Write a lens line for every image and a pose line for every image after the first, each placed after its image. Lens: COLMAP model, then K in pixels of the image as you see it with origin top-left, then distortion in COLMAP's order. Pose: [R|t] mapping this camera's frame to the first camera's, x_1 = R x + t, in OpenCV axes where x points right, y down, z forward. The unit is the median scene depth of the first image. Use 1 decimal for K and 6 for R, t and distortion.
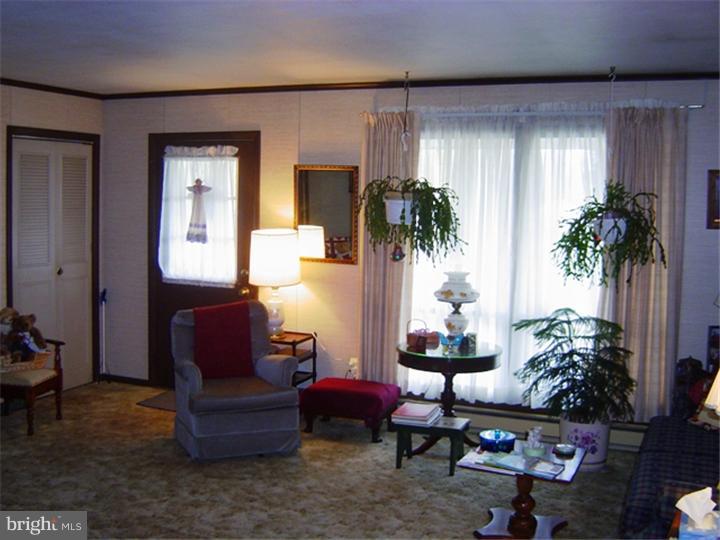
lens RADIAL K [[914.8, 0, 360.0], [0, 914.8, 270.0], [0, 0, 1]] dist [-0.152361, -0.021198]
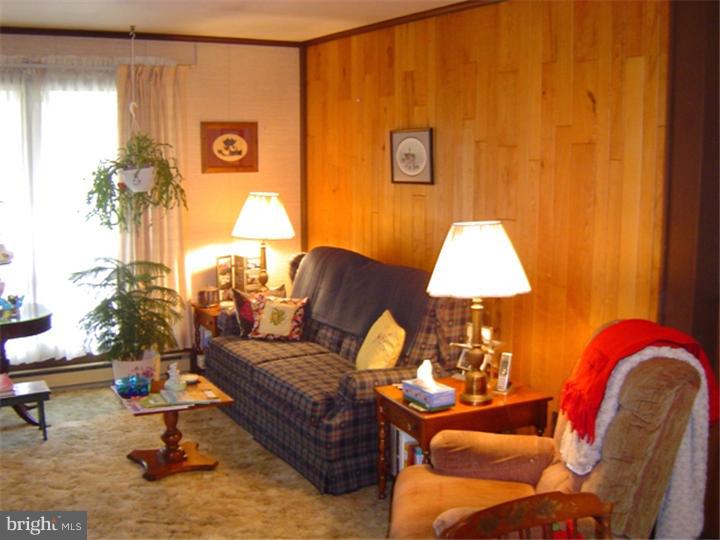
lens RADIAL K [[914.8, 0, 360.0], [0, 914.8, 270.0], [0, 0, 1]] dist [-0.152361, -0.021198]
pose [[0.538517, -0.122161, 0.833712, -0.489249], [0.075341, 0.992453, 0.096756, -0.020532], [-0.839239, 0.010707, 0.543657, 0.195115]]
